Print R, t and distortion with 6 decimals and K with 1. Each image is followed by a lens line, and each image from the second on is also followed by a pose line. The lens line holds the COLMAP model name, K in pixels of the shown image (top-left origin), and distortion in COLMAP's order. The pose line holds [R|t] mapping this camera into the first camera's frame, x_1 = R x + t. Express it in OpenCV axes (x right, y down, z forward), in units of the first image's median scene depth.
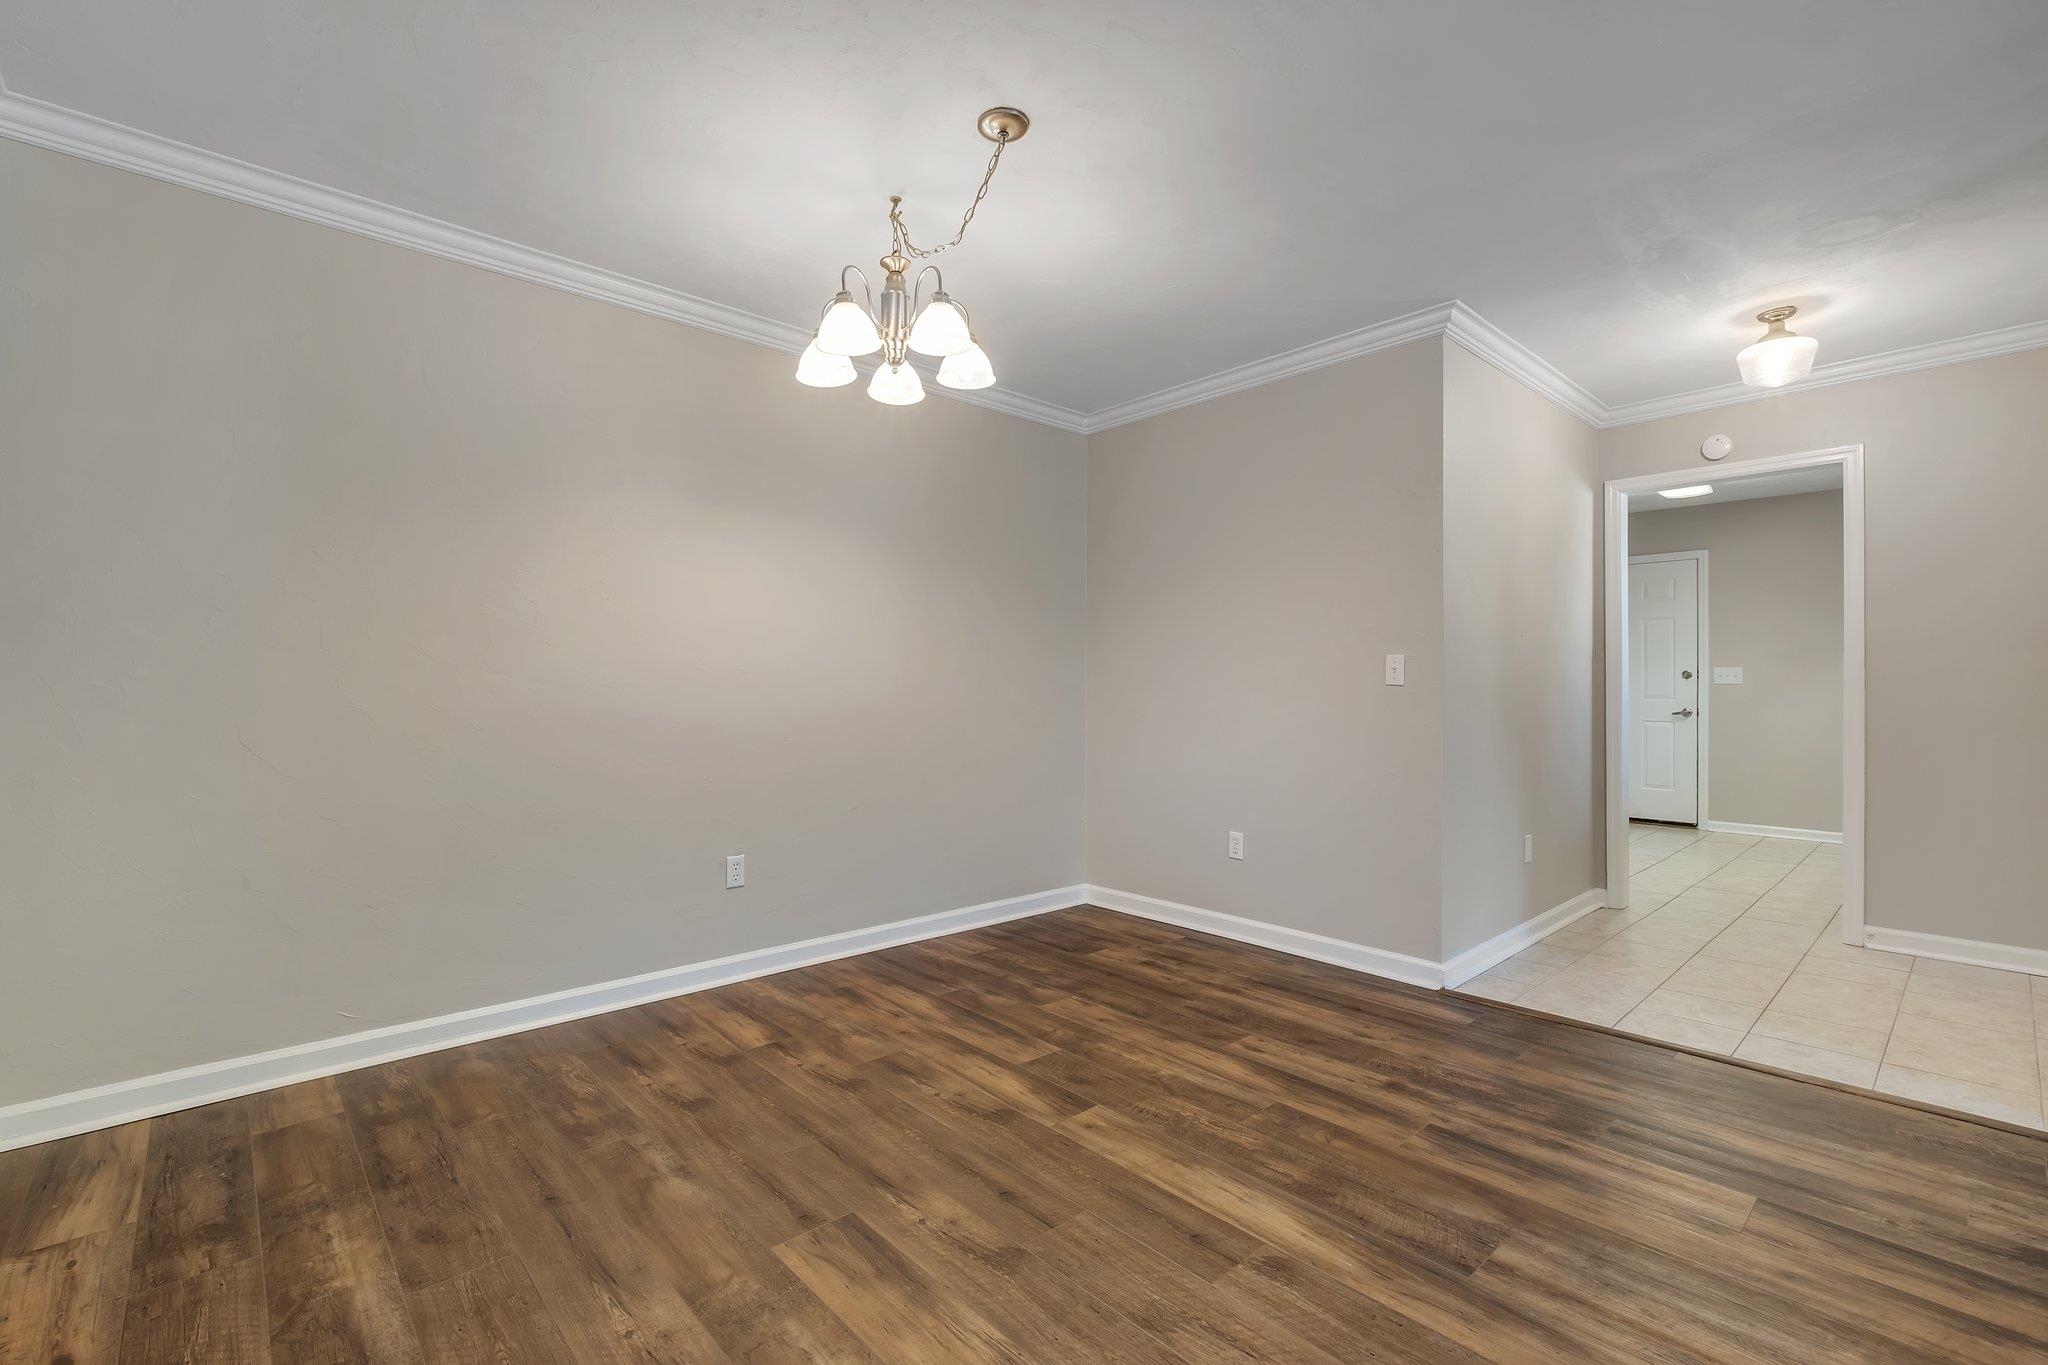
lens RADIAL K [[890.2, 0, 1006.0], [0, 890.2, 678.7], [0, 0, 1]] dist [-0.004894, 0.000627]
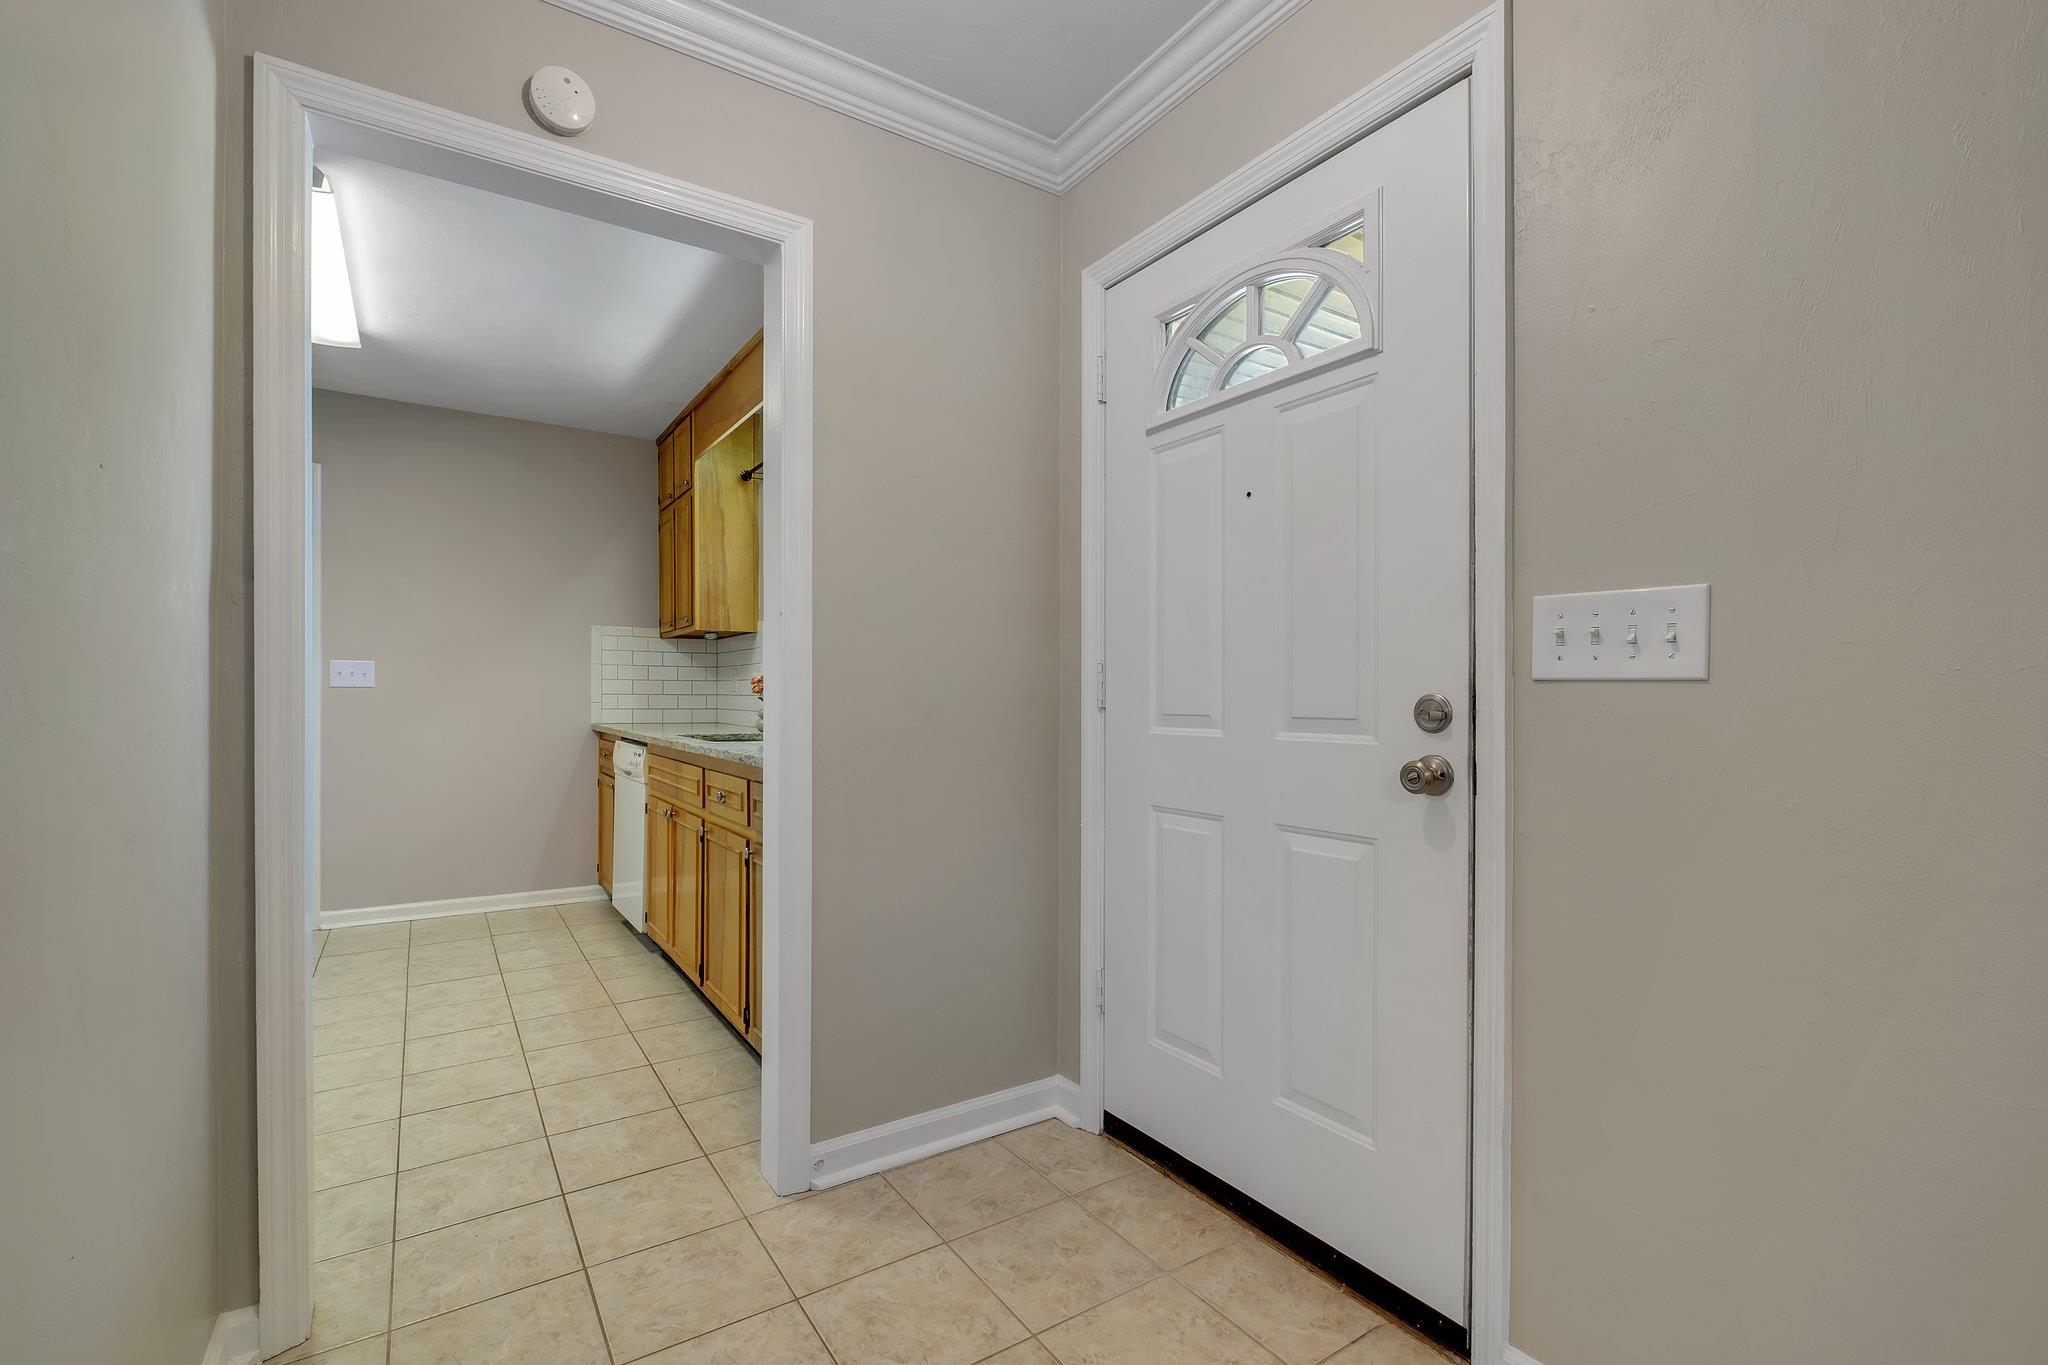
lens RADIAL K [[890.2, 0, 1021.5], [0, 890.2, 687.7], [0, 0, 1]] dist [-0.004894, 0.000627]
pose [[0.145216, 0.002784, 0.989396, 0.630627], [-0.008600, 0.999962, -0.001551, 0.009257], [-0.989363, -0.008284, 0.145234, 1.087454]]
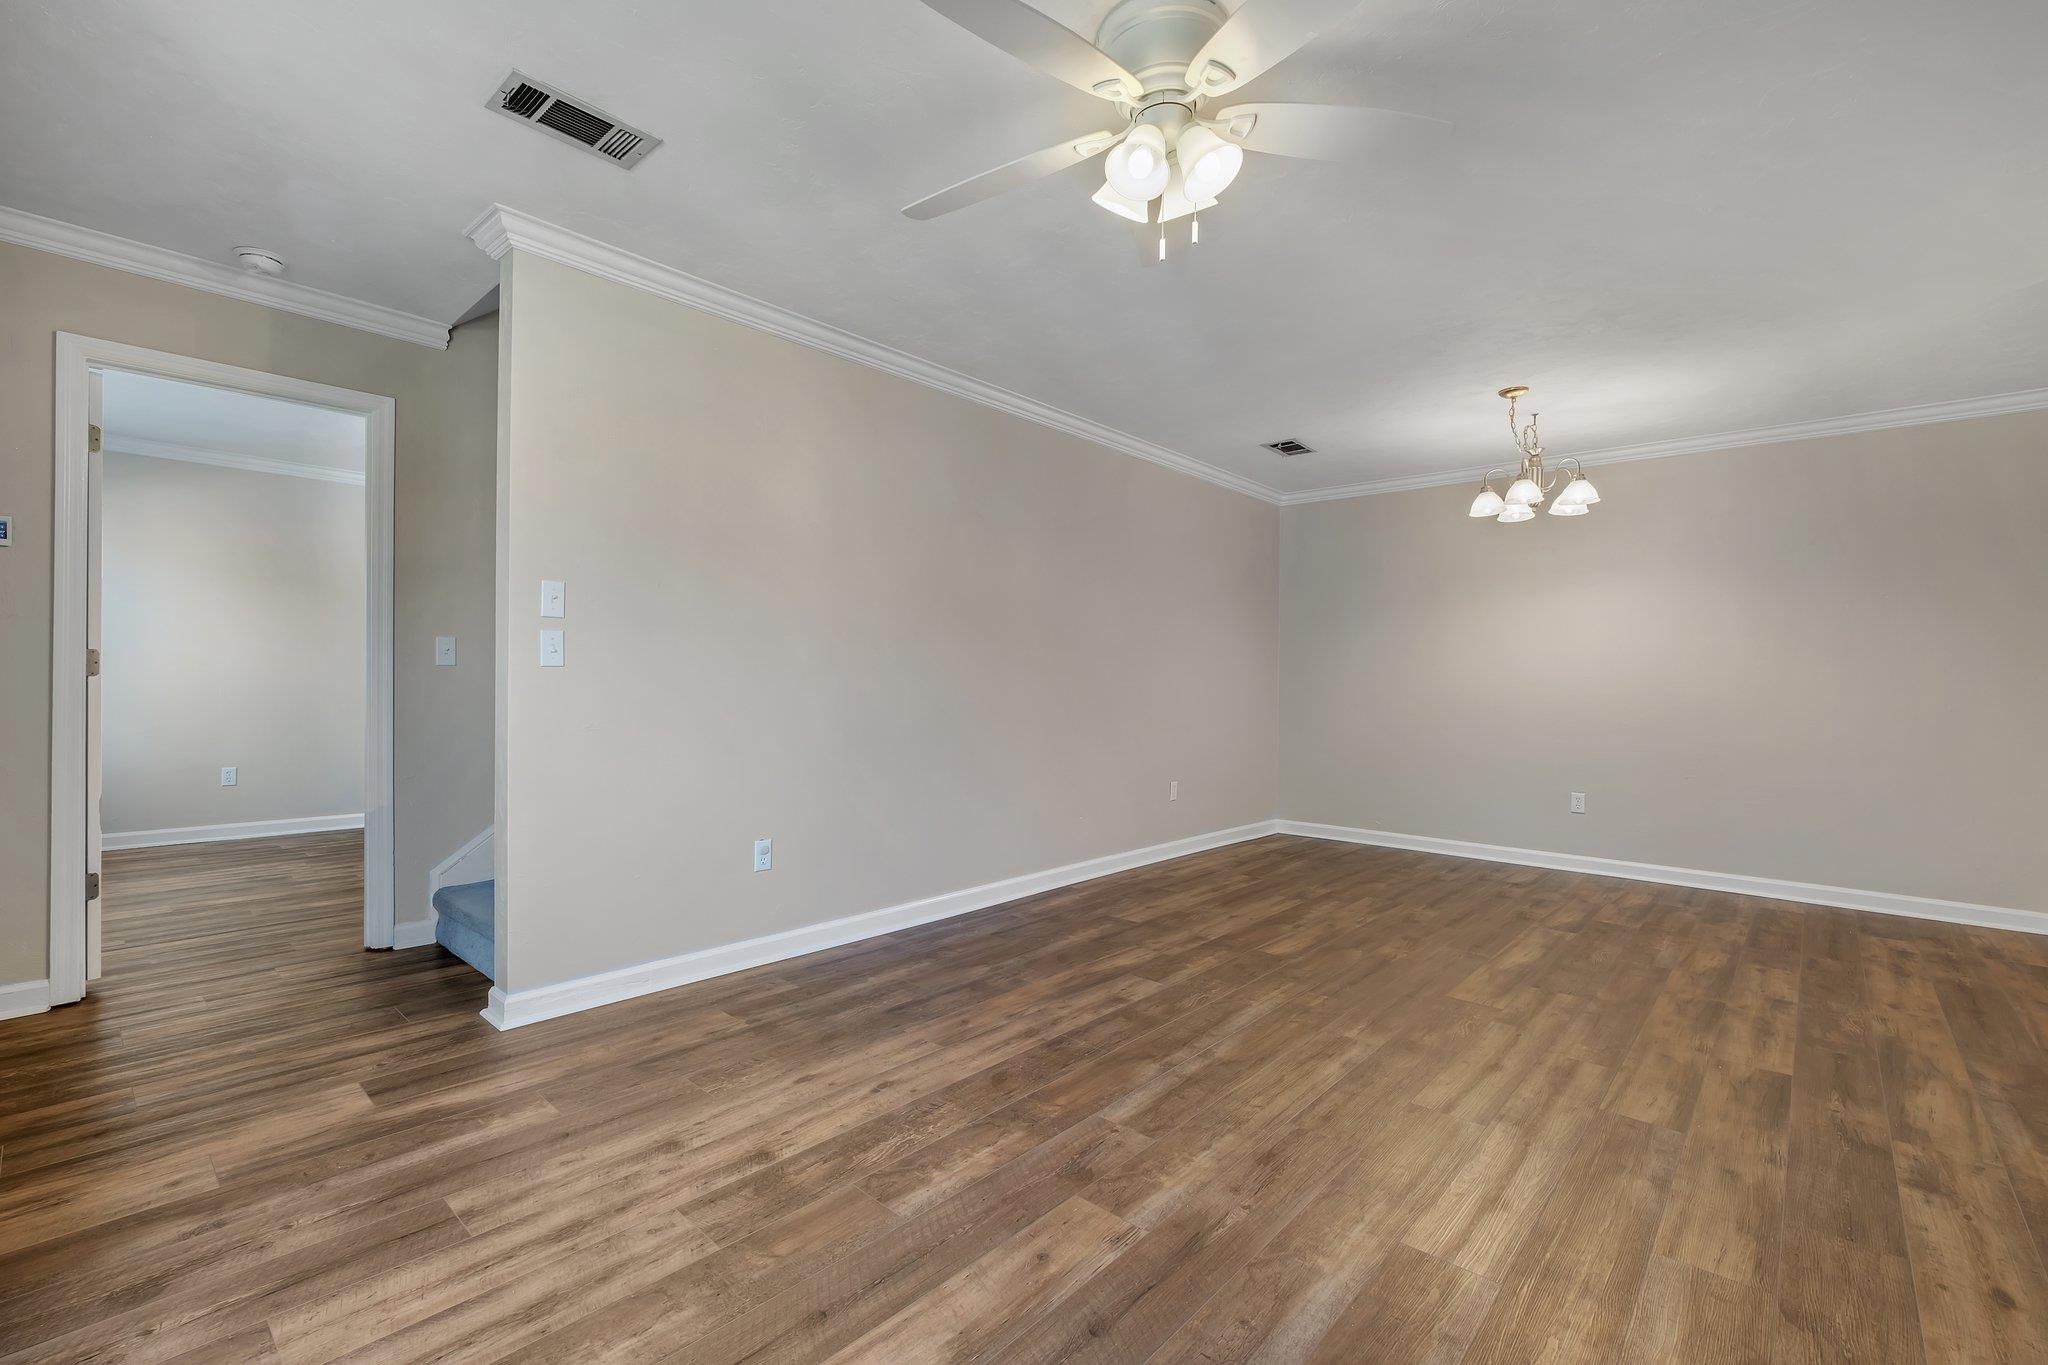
lens RADIAL K [[890.2, 0, 1007.5], [0, 890.2, 687.6], [0, 0, 1]] dist [-0.004894, 0.000627]
pose [[0.088269, 0.006112, -0.996078, 1.402890], [-0.001814, 0.999980, 0.005976, -0.000879], [0.996095, 0.001280, 0.088278, -0.198540]]
